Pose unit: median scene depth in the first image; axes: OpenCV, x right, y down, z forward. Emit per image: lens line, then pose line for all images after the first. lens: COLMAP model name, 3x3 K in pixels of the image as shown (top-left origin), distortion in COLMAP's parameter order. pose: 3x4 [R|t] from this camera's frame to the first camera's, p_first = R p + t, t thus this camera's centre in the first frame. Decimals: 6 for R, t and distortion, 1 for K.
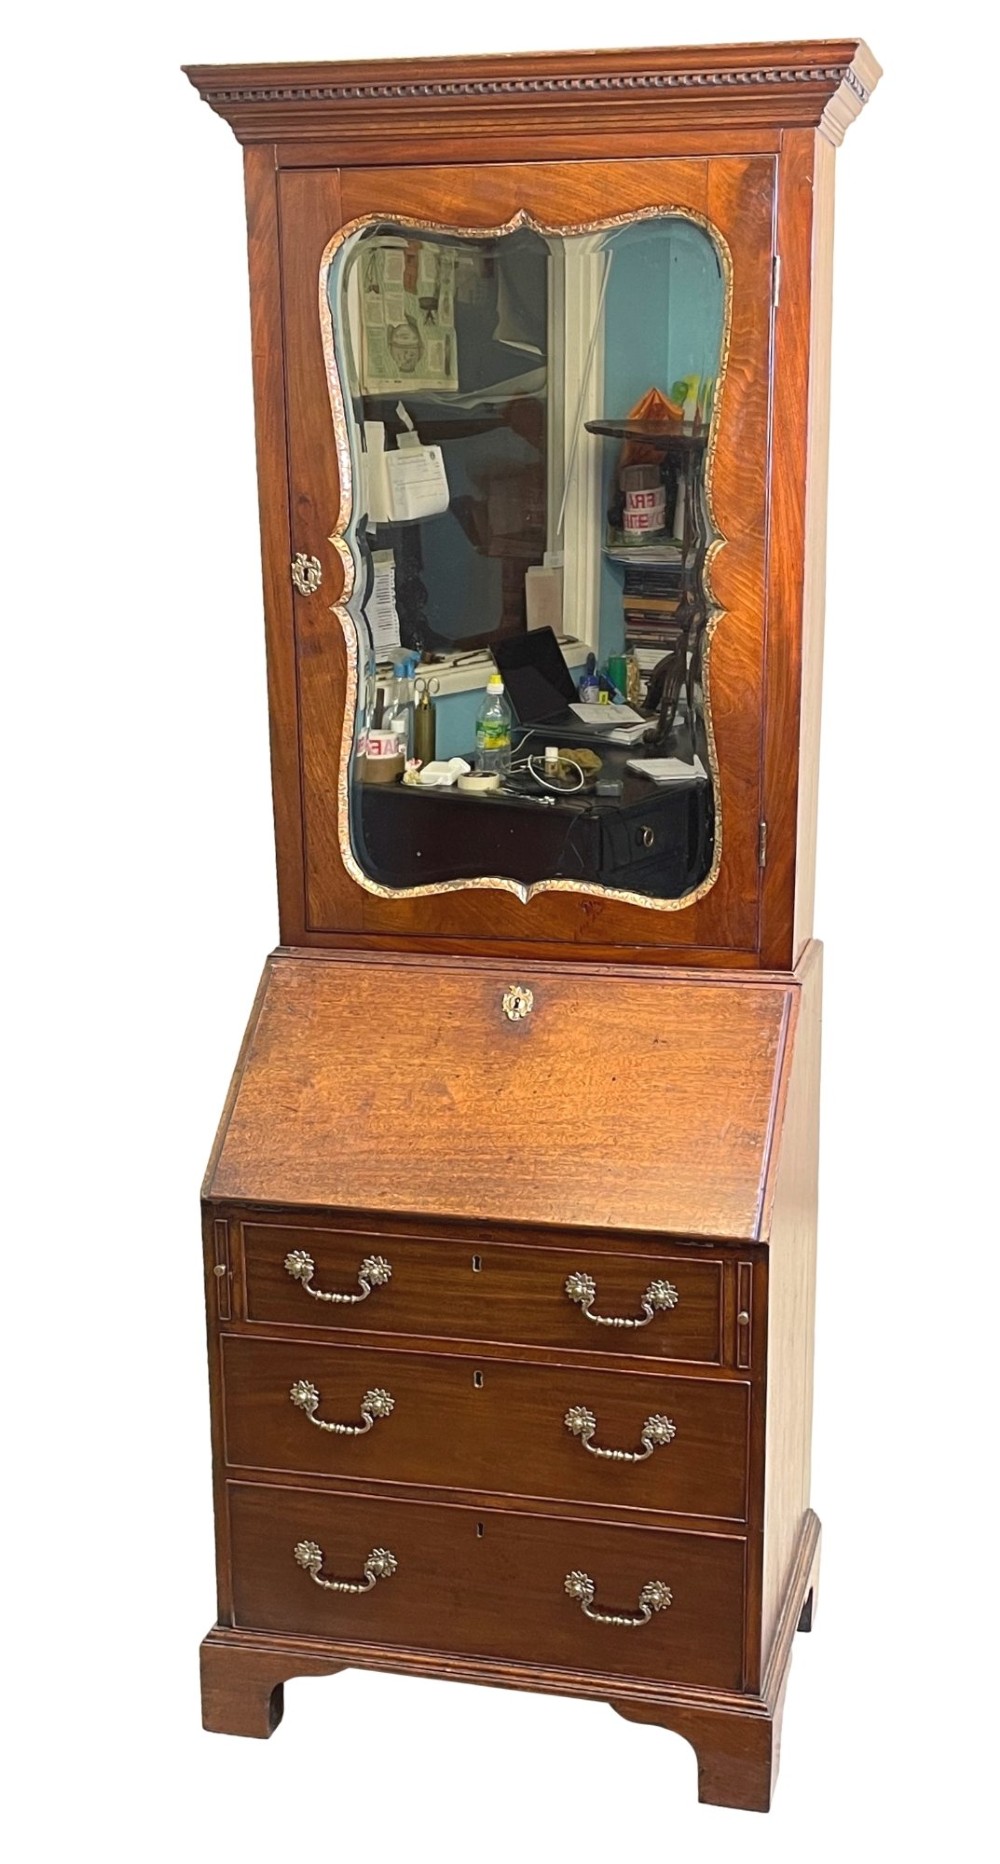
lens RADIAL K [[2243.0, 0, 525.7], [0, 2243.0, 1020.6], [0, 0, 1]] dist [0.108166, 0.000000]
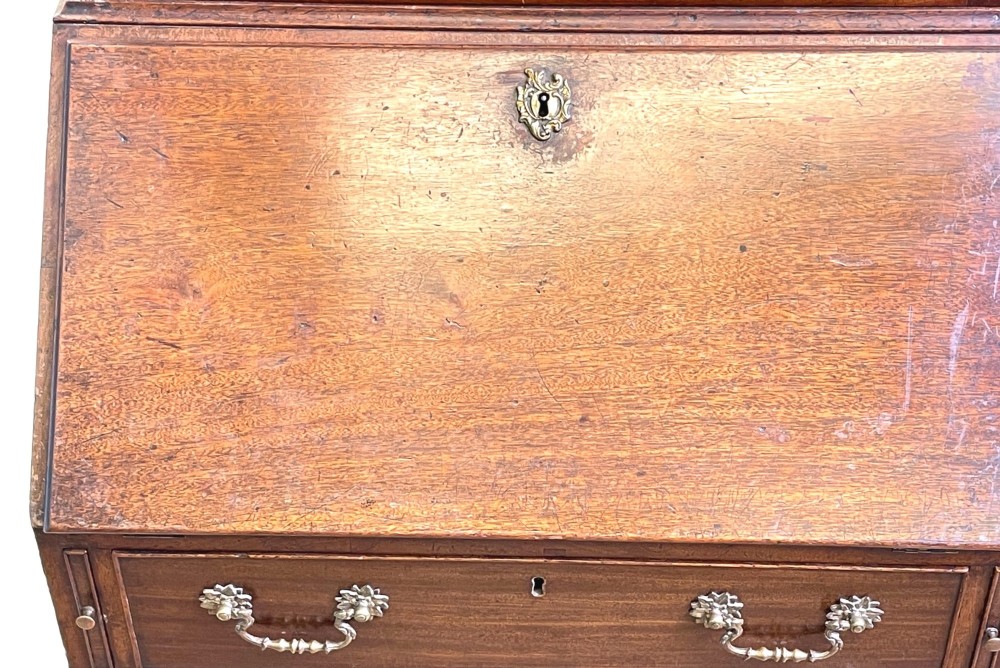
lens RADIAL K [[1612.5, 0, 494.6], [0, 1612.5, 335.8], [0, 0, 1]] dist [0.090445, 0.000000]
pose [[0.975406, -0.138721, 0.171288, -0.095896], [0.049437, 0.895002, 0.443314, -0.139640], [-0.214800, -0.423943, 0.879848, 0.645570]]
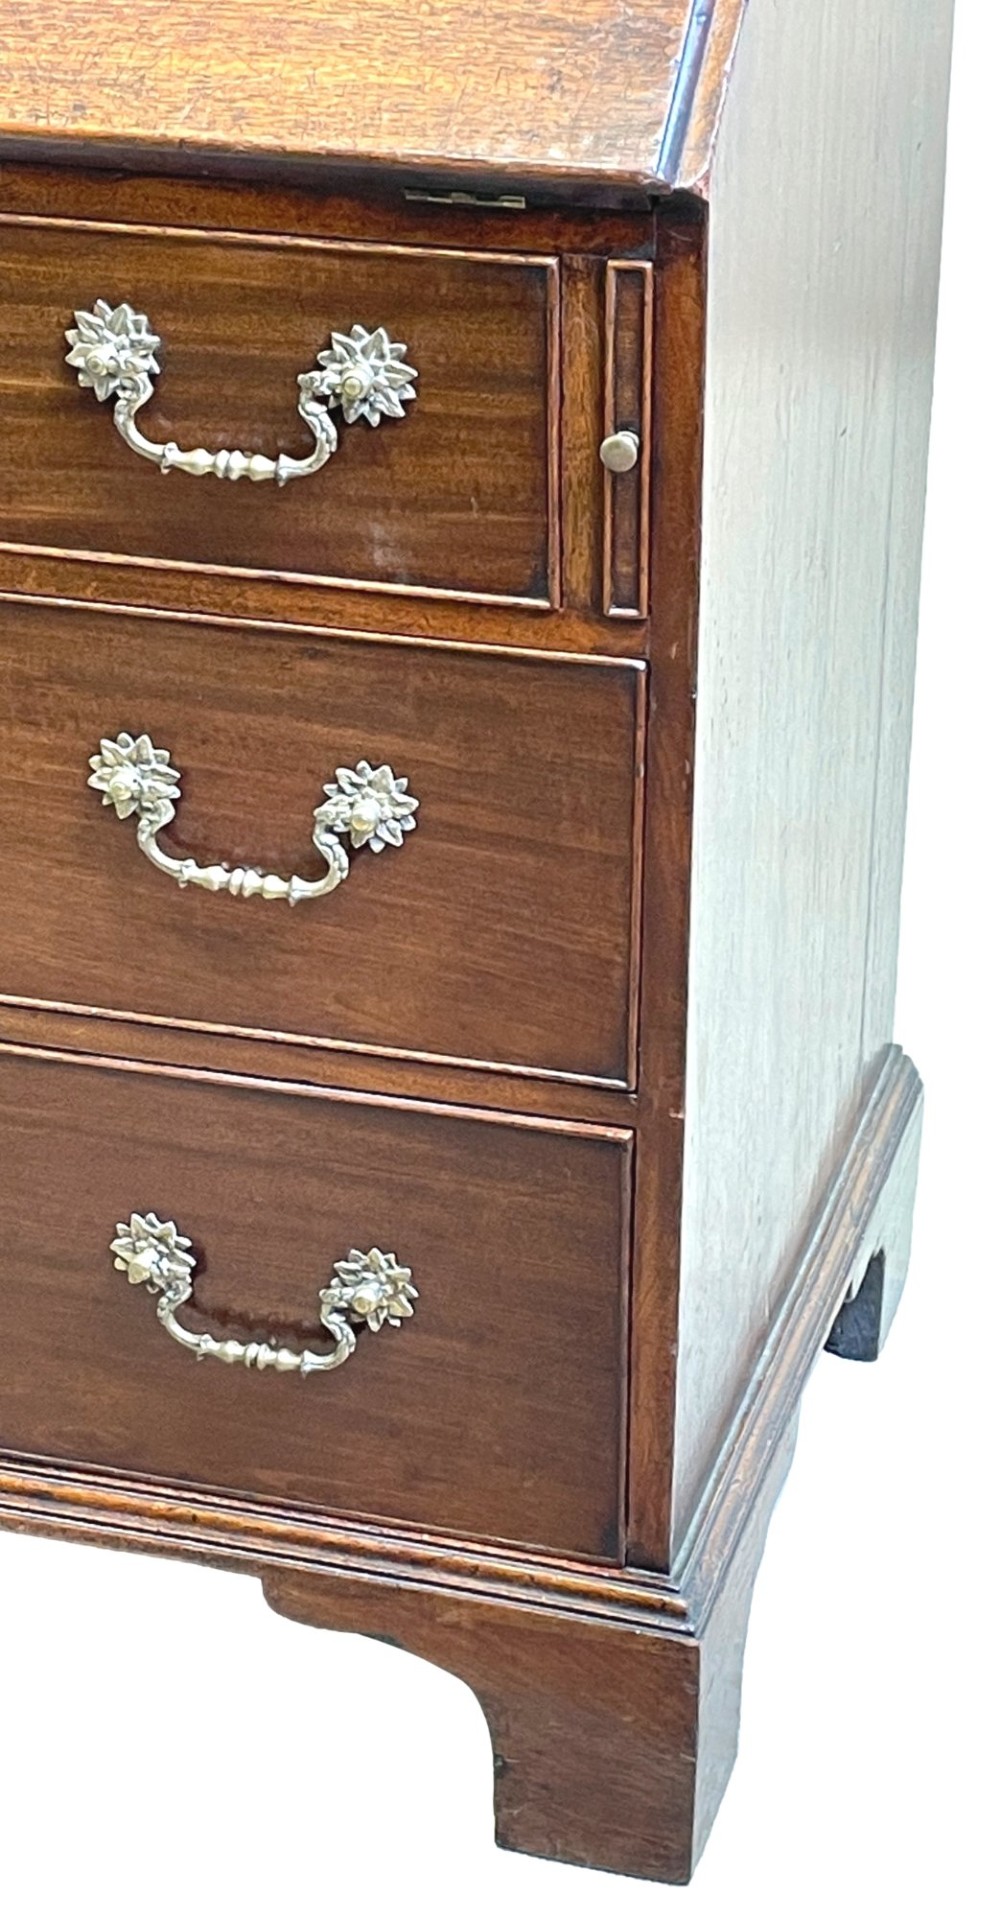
lens RADIAL K [[3550.9, 0, 490.2], [0, 3550.9, 954.0], [0, 0, 1]] dist [0.113244, 0.000000]
pose [[0.998598, 0.025080, -0.046607, 0.099291], [-0.015247, 0.979587, 0.200439, 0.098482], [0.050683, -0.199448, 0.978597, 0.491037]]
